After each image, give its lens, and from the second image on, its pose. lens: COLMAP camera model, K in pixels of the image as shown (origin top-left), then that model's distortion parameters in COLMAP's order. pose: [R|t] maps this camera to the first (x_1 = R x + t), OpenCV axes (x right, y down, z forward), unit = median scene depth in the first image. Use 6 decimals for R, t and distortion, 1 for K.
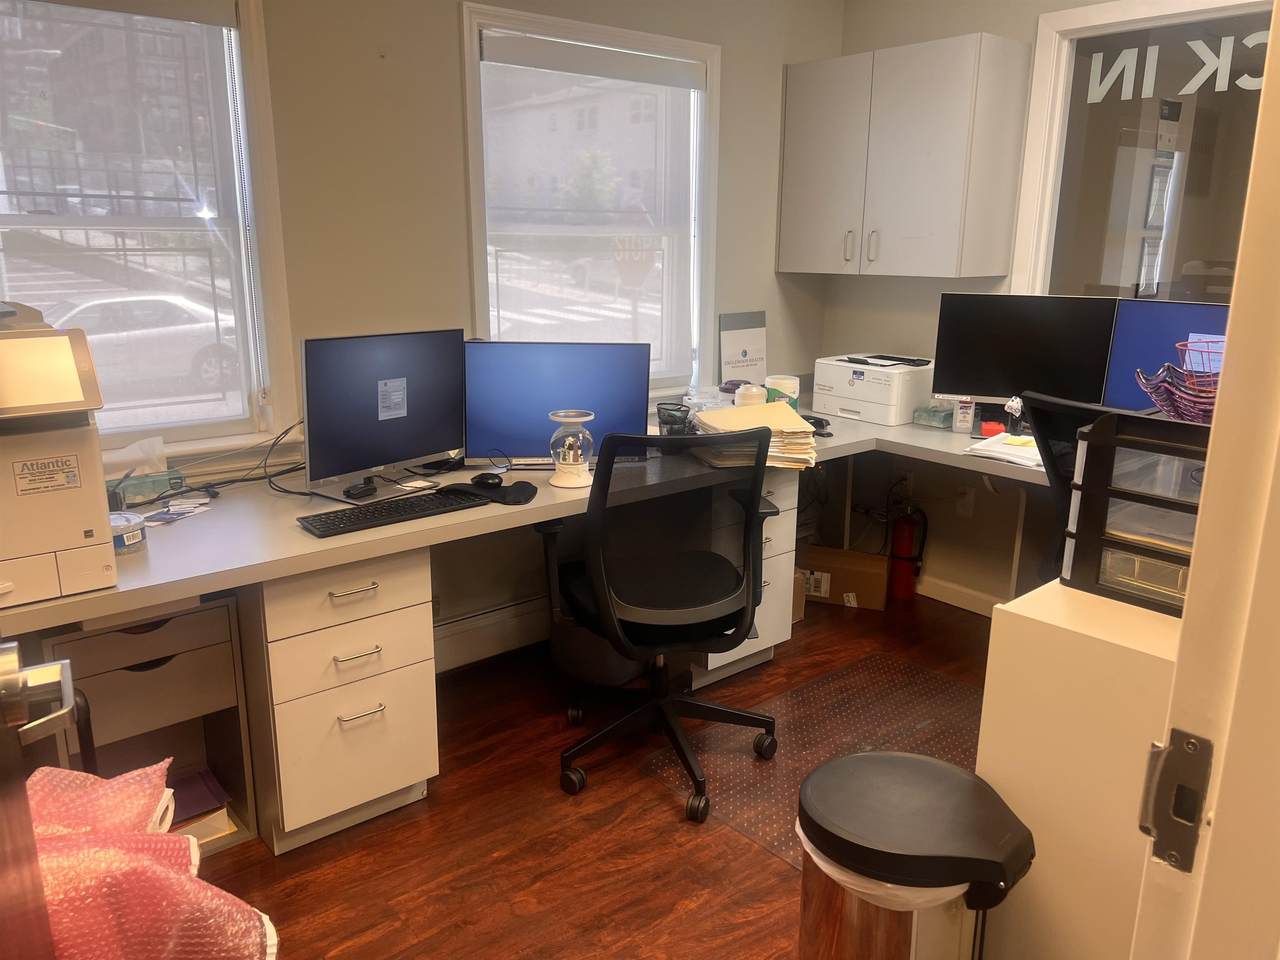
lens RADIAL K [[959.5, 0, 639.7], [0, 959.5, 481.3], [0, 0, 1]] dist [-0.000900, -0.000295]
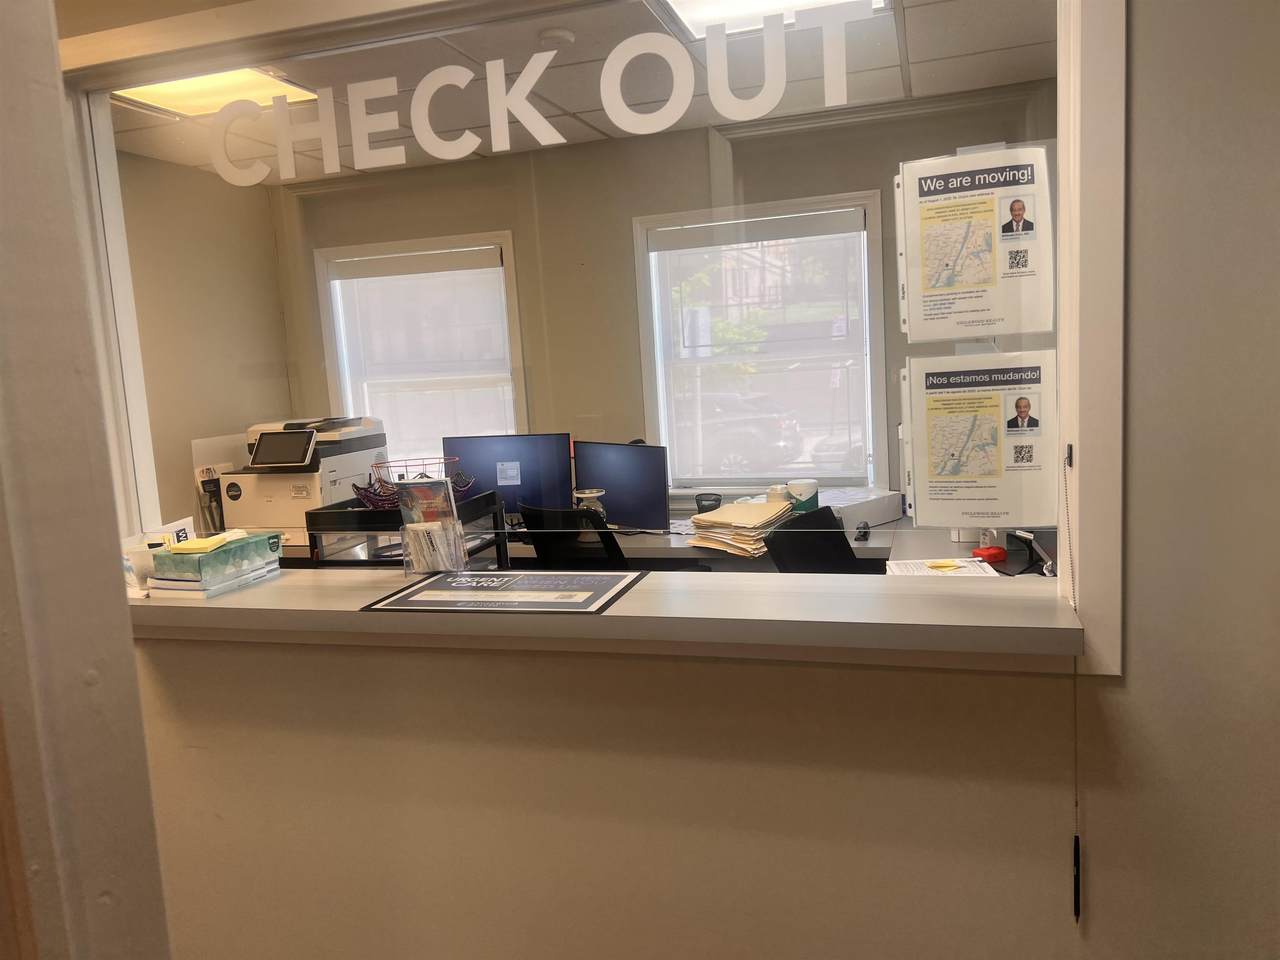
lens RADIAL K [[959.5, 0, 640.0], [0, 959.5, 477.8], [0, 0, 1]] dist [-0.000900, -0.000295]
pose [[0.547205, 0.071024, -0.833980, 1.295782], [-0.139414, 0.990208, -0.007146, -0.099408], [0.825306, 0.120179, 0.551749, 0.259284]]
